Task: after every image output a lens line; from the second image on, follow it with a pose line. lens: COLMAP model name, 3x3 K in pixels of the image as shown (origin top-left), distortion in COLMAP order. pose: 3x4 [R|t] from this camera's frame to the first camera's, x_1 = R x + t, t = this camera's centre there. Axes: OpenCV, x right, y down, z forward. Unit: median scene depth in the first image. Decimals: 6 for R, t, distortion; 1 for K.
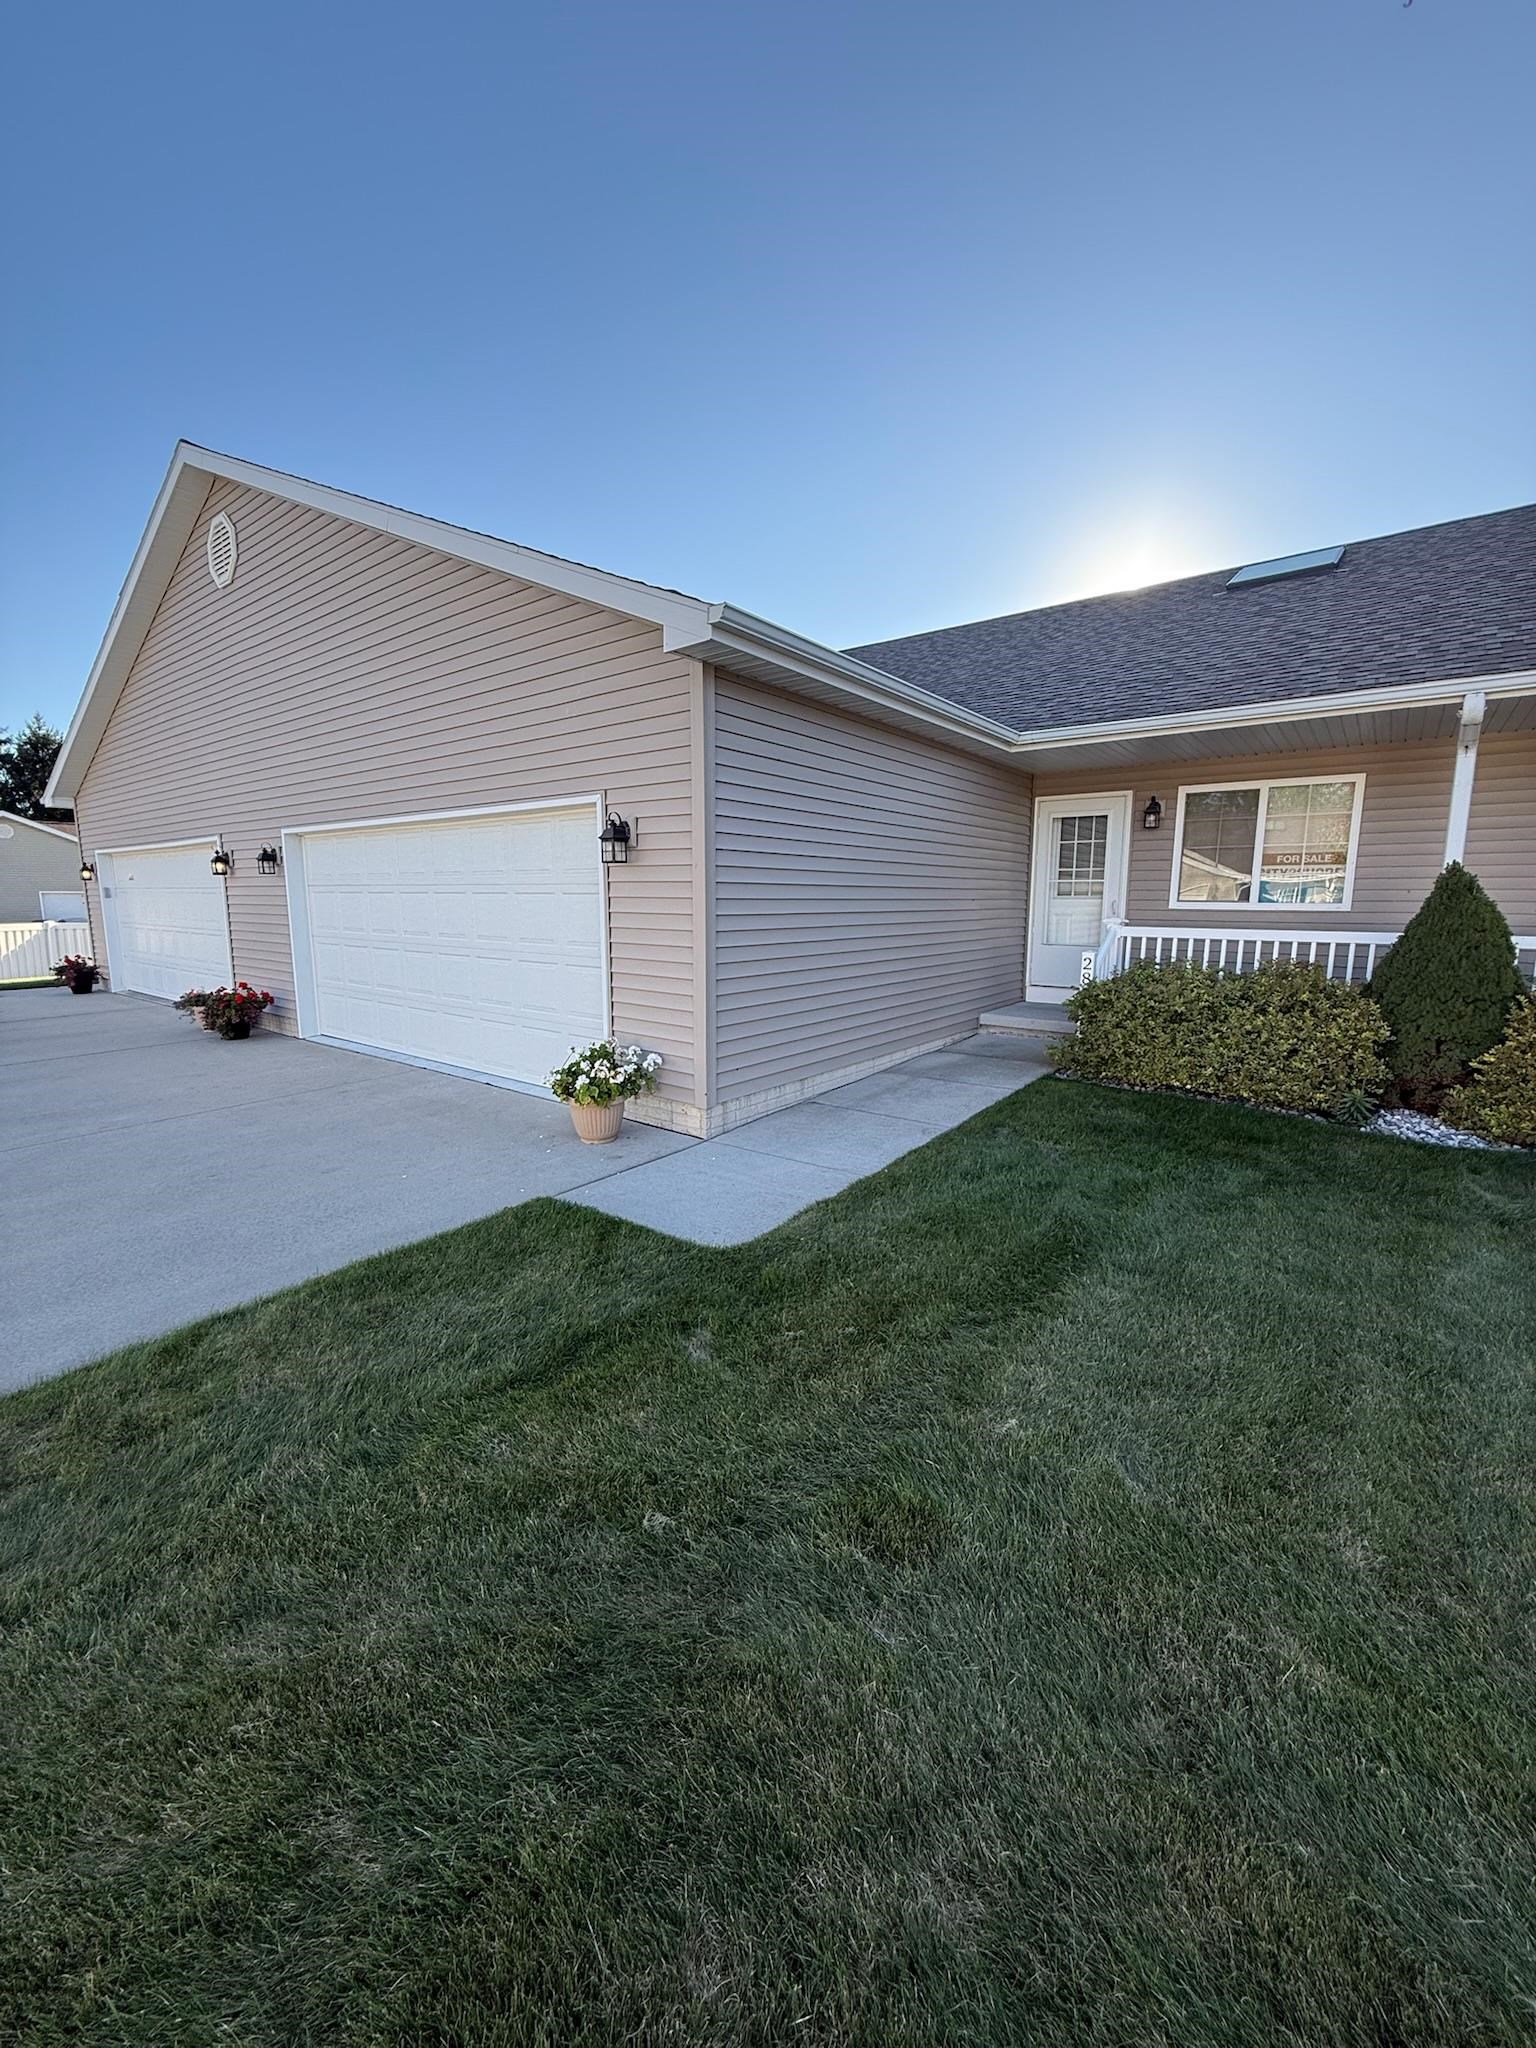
lens RADIAL K [[810.2, 0, 768.0], [0, 810.2, 1024.0], [0, 0, 1]] dist [-0.001526, -0.000452]
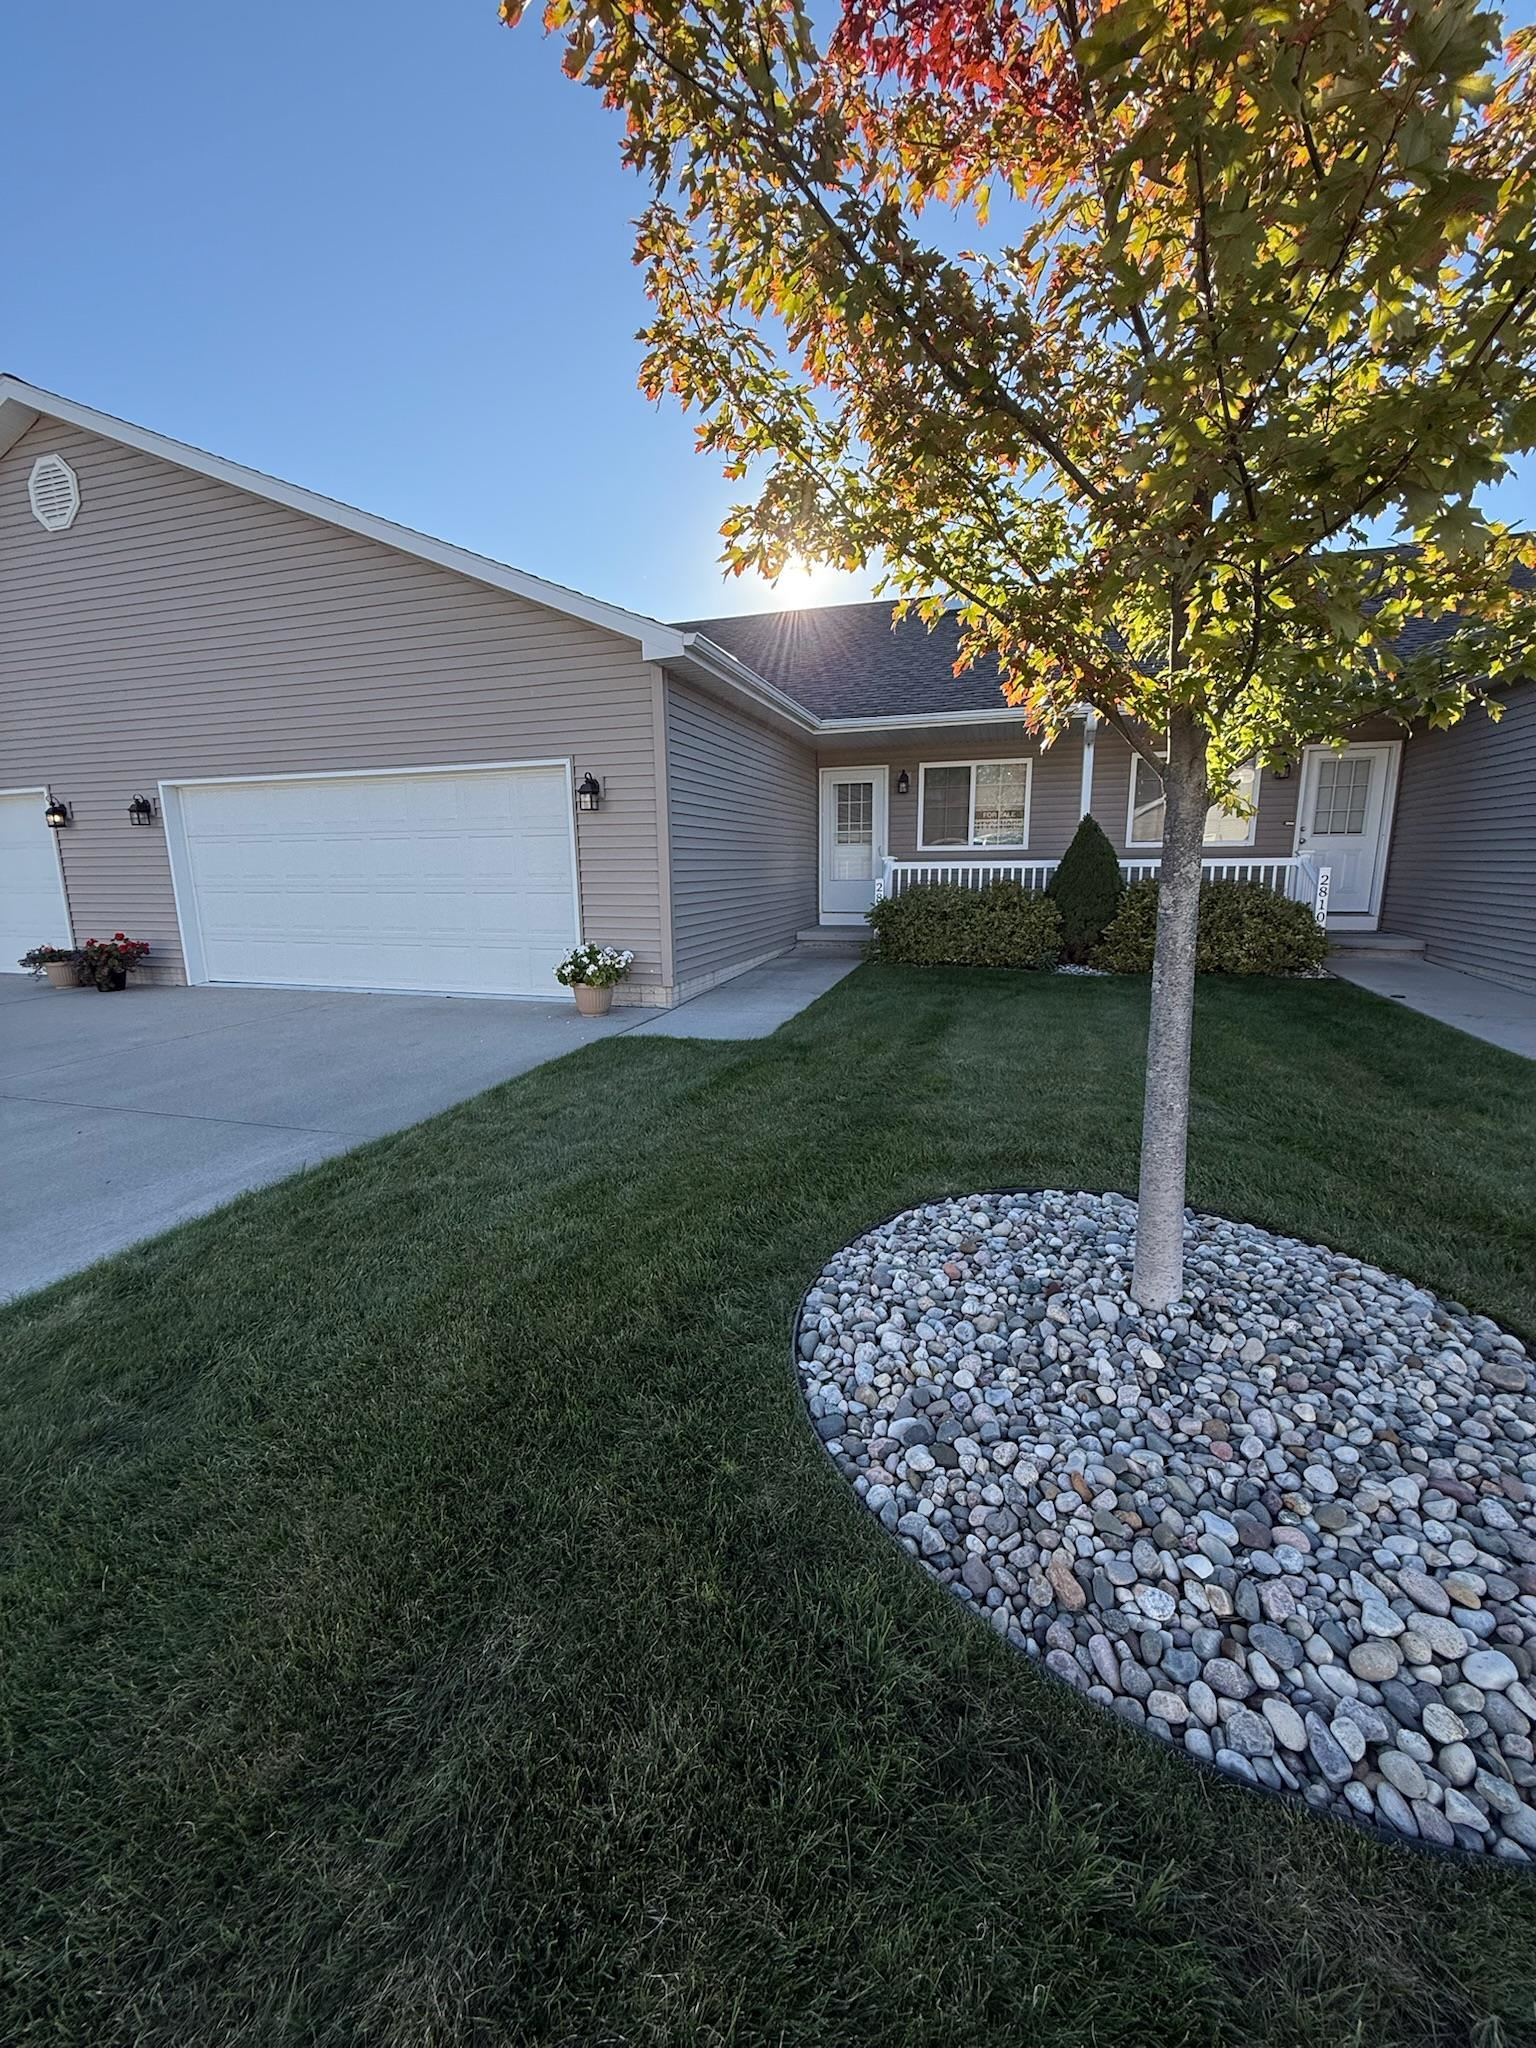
lens RADIAL K [[810.2, 0, 768.0], [0, 810.2, 1024.0], [0, 0, 1]] dist [-0.001526, -0.000452]
pose [[0.936155, -0.082202, 0.341844, -0.318811], [0.069139, 0.996341, 0.050248, 0.086121], [-0.344724, -0.023405, 0.938412, -0.299110]]
